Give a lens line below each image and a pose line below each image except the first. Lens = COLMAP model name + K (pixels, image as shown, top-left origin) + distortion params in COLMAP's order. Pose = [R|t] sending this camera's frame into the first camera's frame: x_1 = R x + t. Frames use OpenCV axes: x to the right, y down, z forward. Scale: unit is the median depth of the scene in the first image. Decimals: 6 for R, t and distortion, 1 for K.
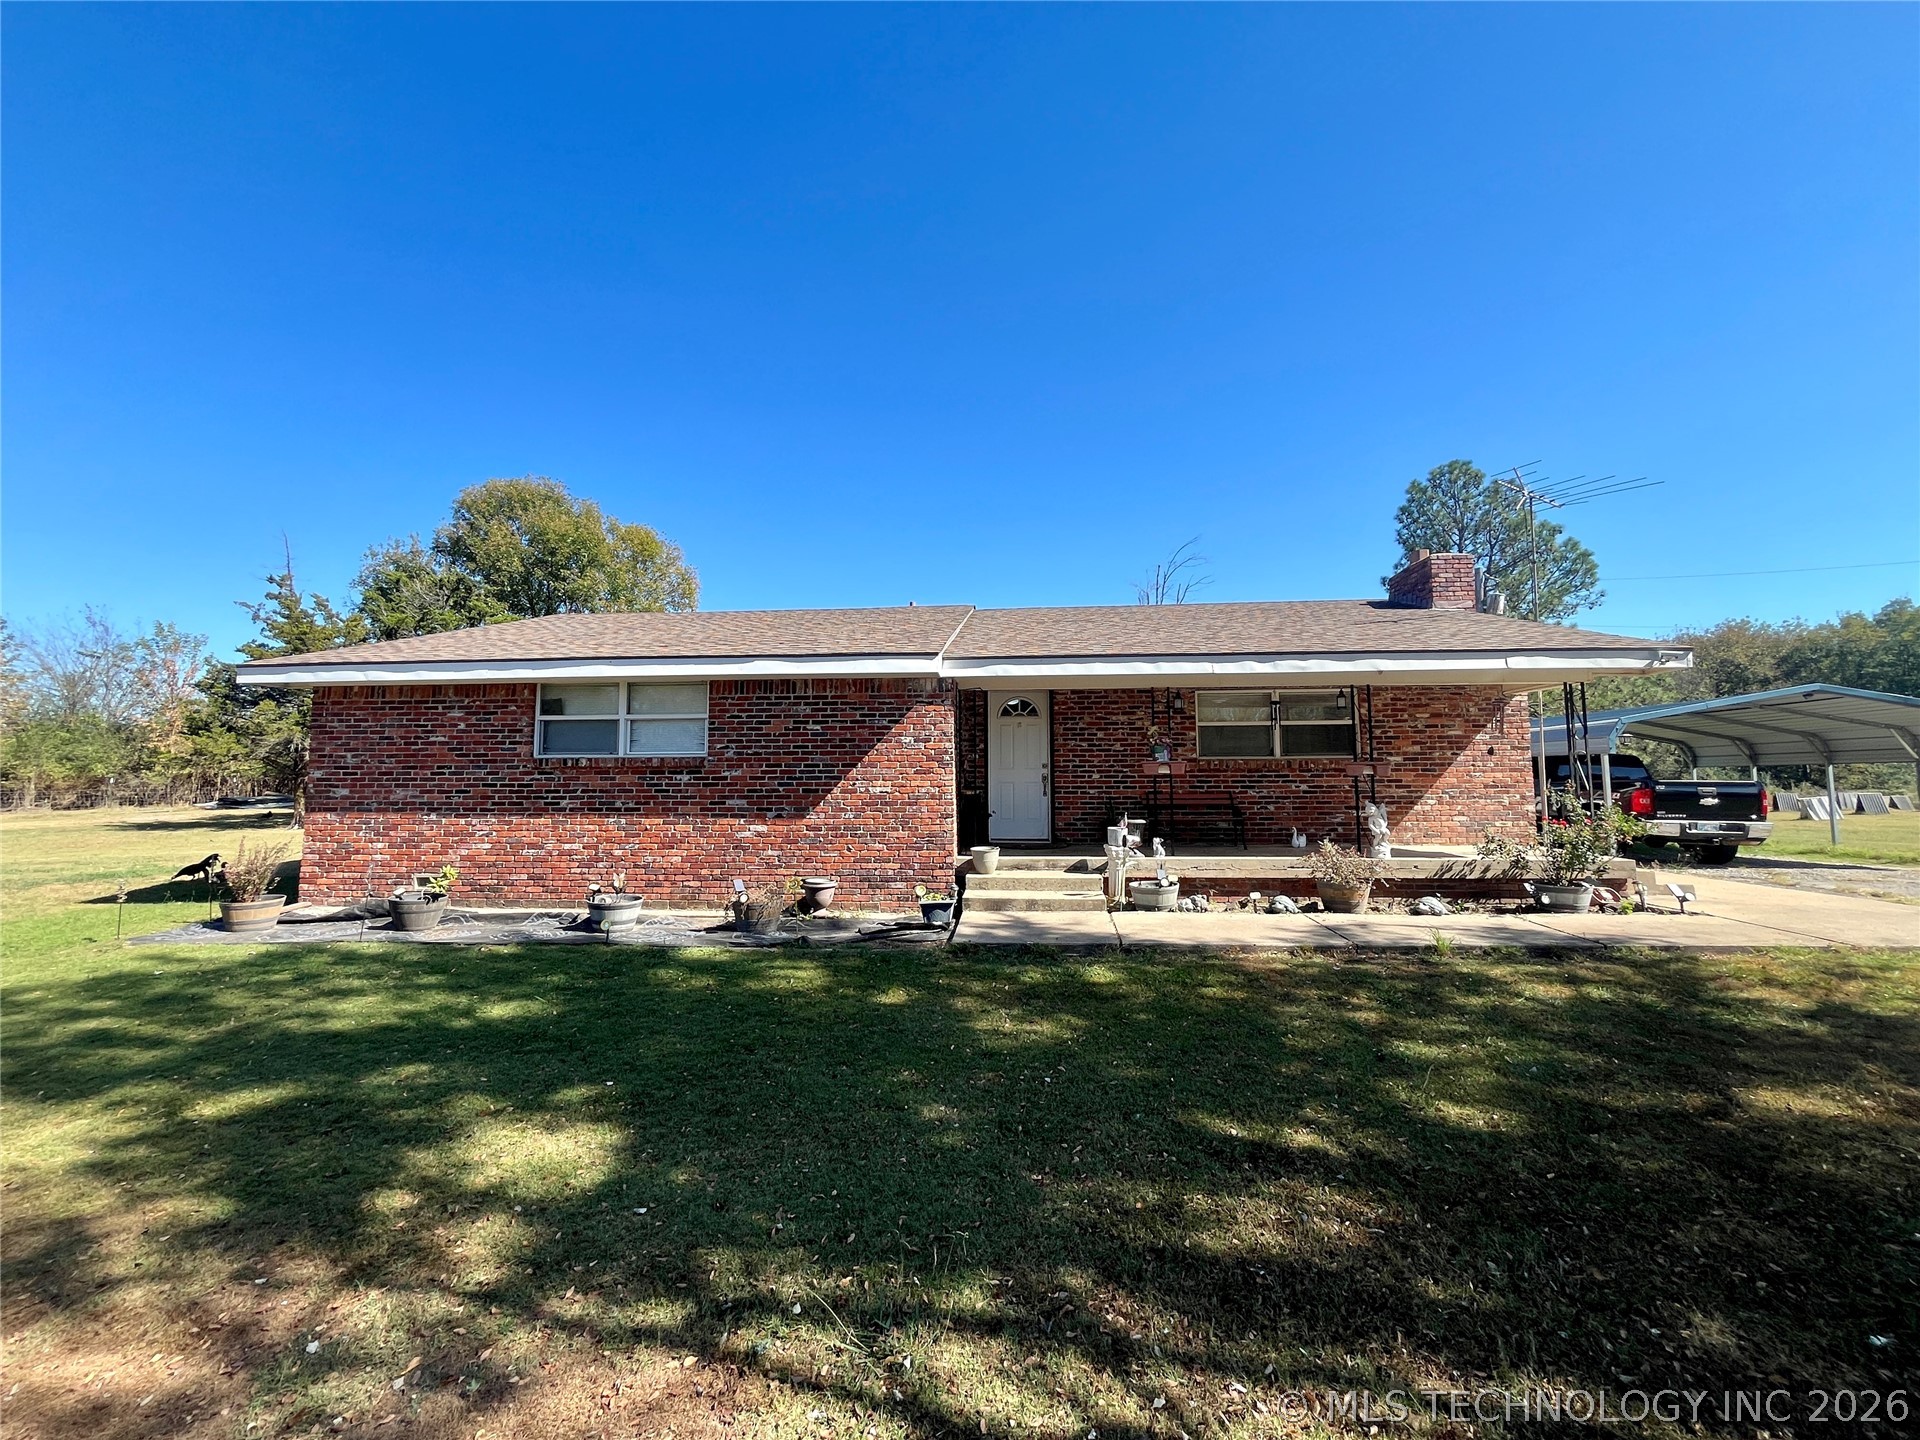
lens RADIAL K [[771.8, 0, 962.4], [0, 771.8, 707.9], [0, 0, 1]] dist [-0.002732, -0.000384]
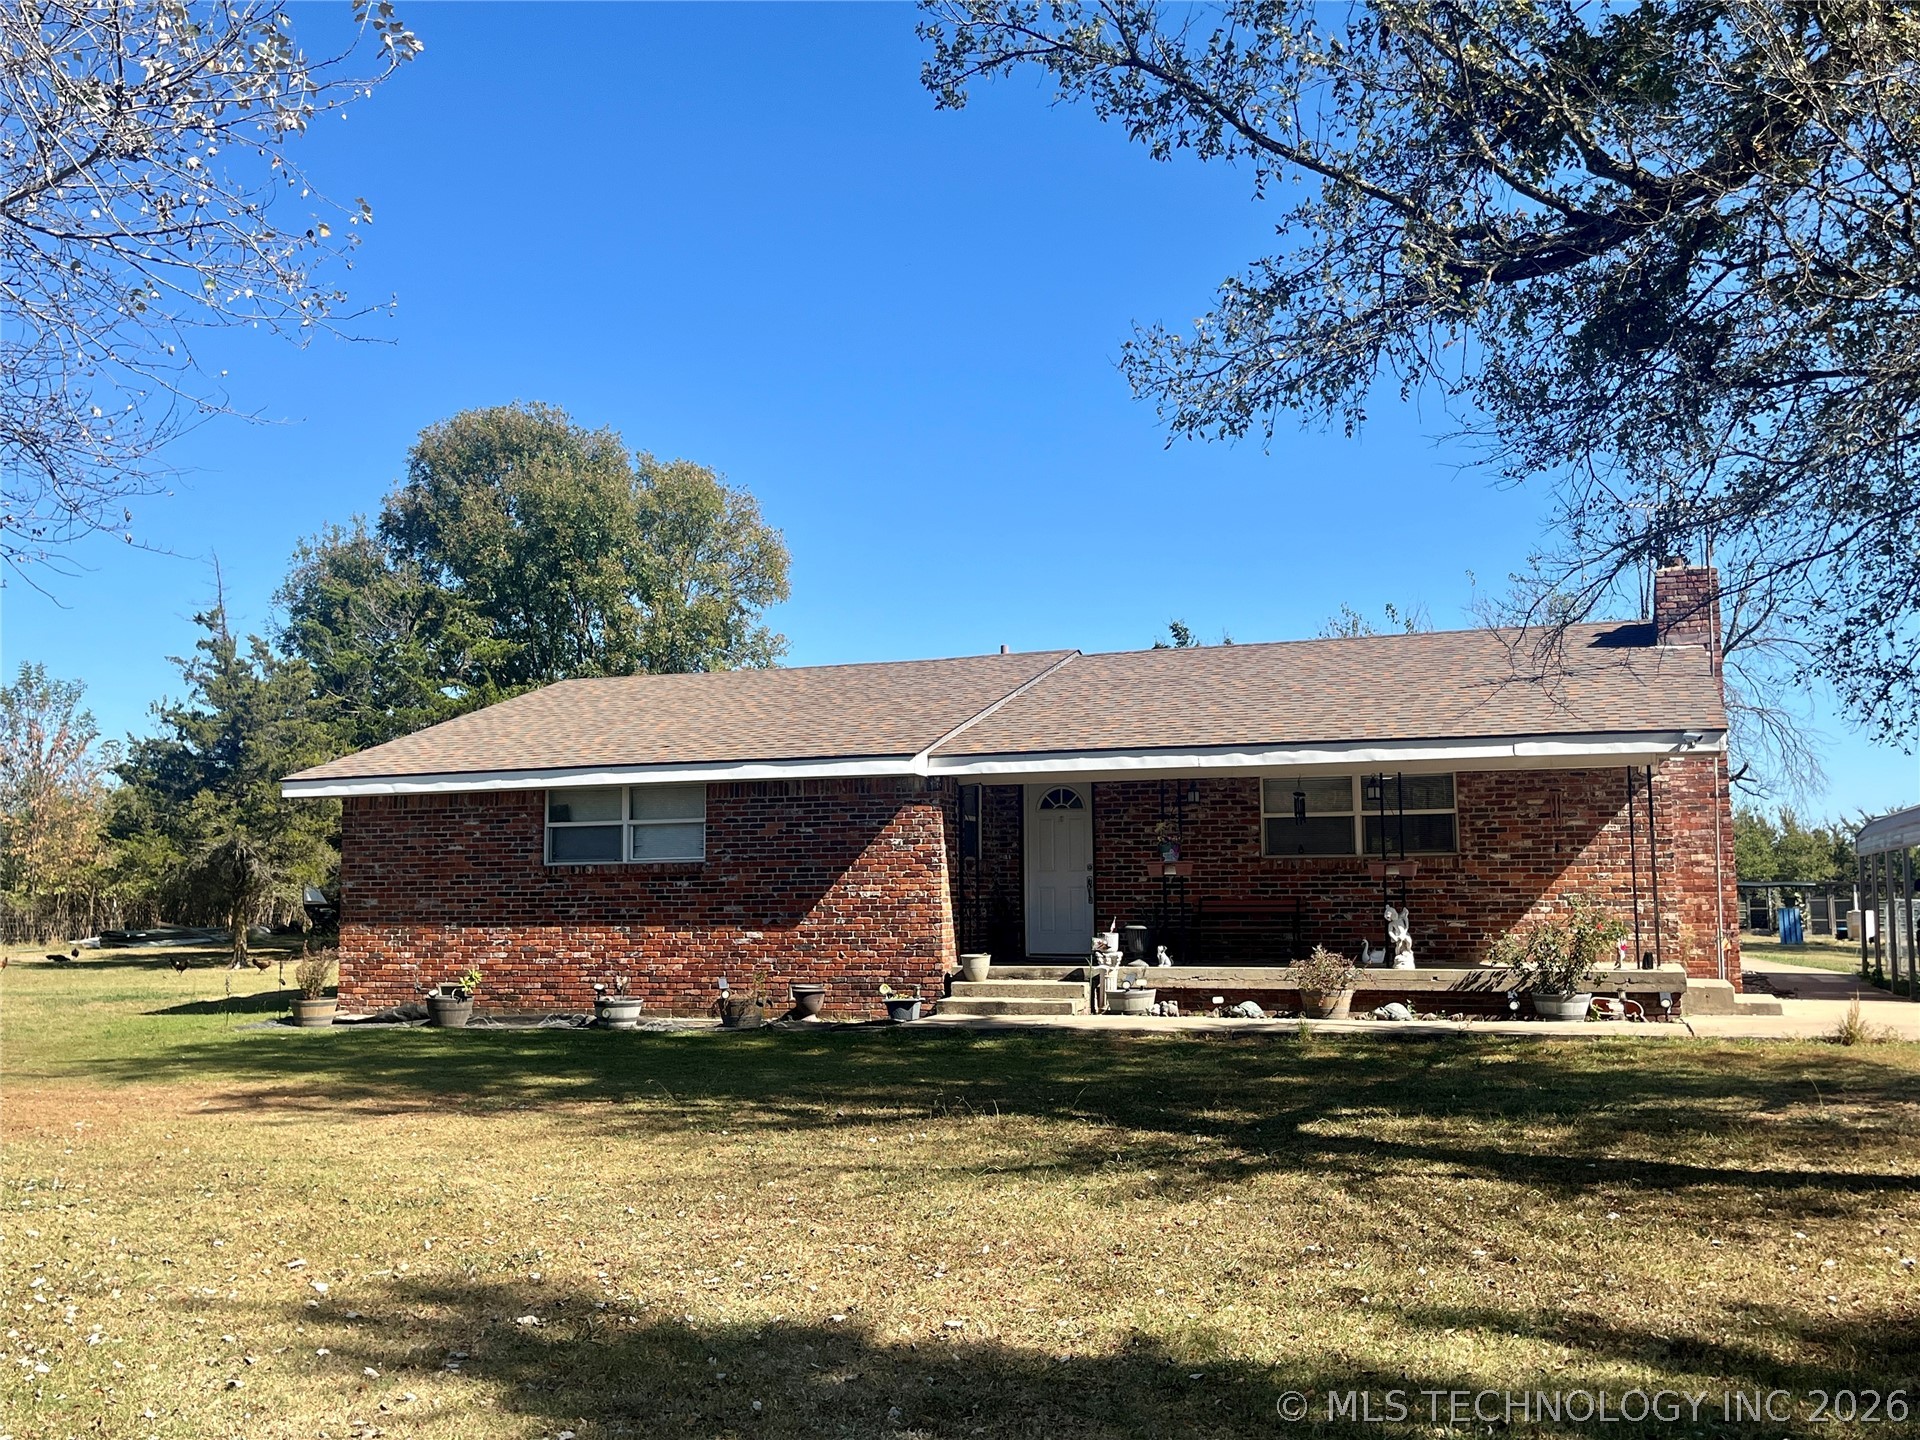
lens RADIAL K [[1795.8, 0, 950.2], [0, 1795.8, 703.5], [0, 0, 1]] dist [0.065997, 0.000000]
pose [[0.961323, -0.034891, -0.273204, 0.588476], [0.030170, 0.999314, -0.021464, -0.078028], [0.273766, 0.012392, 0.961717, -1.092645]]
